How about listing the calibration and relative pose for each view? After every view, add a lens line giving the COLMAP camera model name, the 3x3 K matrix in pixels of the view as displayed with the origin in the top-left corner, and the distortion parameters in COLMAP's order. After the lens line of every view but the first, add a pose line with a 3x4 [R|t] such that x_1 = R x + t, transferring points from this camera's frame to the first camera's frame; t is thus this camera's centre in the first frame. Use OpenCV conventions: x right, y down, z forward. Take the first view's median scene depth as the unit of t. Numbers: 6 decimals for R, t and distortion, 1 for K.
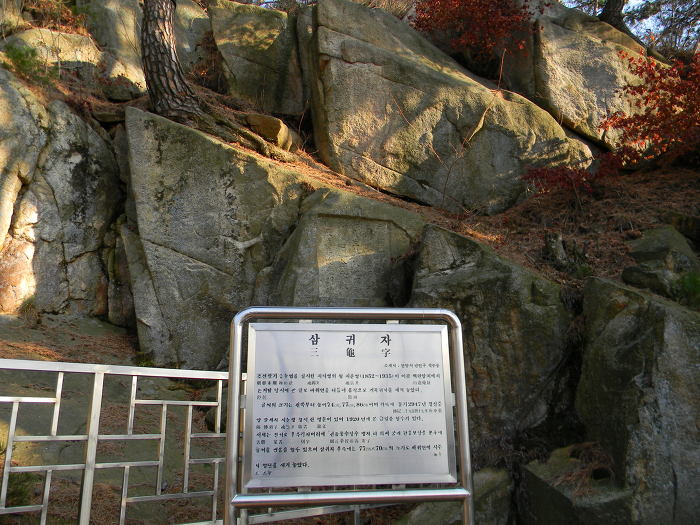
lens RADIAL K [[565.3, 0, 350.0], [0, 565.3, 262.5], [0, 0, 1]] dist [0.007426, -0.018098]
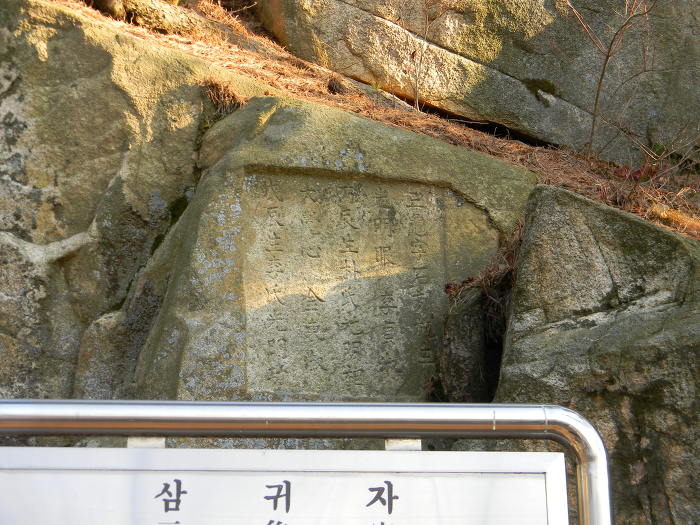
lens RADIAL K [[1479.9, 0, 350.0], [0, 1479.9, 262.5], [0, 0, 1]] dist [0.016289, -0.248324]
pose [[0.999880, -0.005744, -0.014361, 0.023658], [0.005216, 0.999320, -0.036490, 0.011651], [0.014561, 0.036411, 0.999231, 0.042949]]
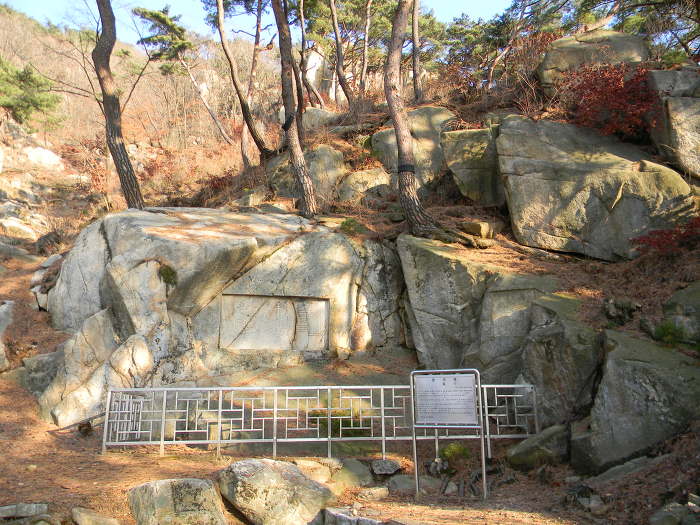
lens RADIAL K [[565.3, 0, 350.0], [0, 565.3, 262.5], [0, 0, 1]] dist [0.007426, -0.018098]
pose [[0.827110, -0.125192, -0.547920, 0.577298], [0.155400, 0.987812, 0.008882, -0.260843], [0.540130, -0.092494, 0.836484, -0.791305]]
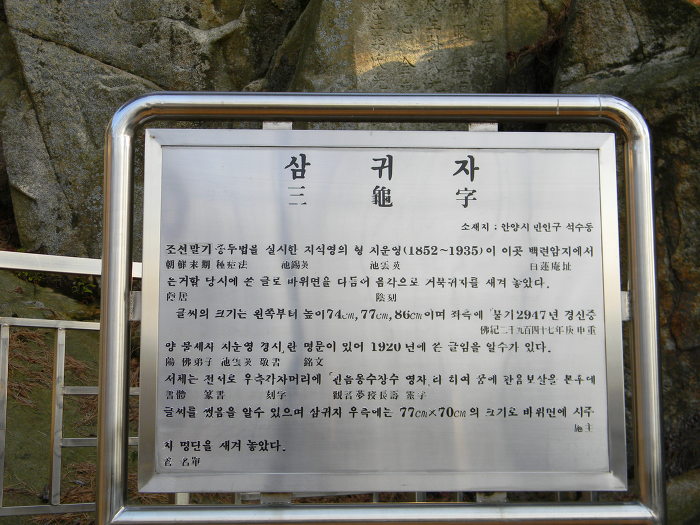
lens RADIAL K [[1034.3, 0, 350.0], [0, 1034.3, 262.5], [0, 0, 1]] dist [-0.001864, -0.013291]
pose [[0.995696, -0.000298, -0.092683, 0.019976], [0.013591, 0.989656, 0.142818, 0.039129], [0.091682, -0.143463, 0.985400, 0.089238]]
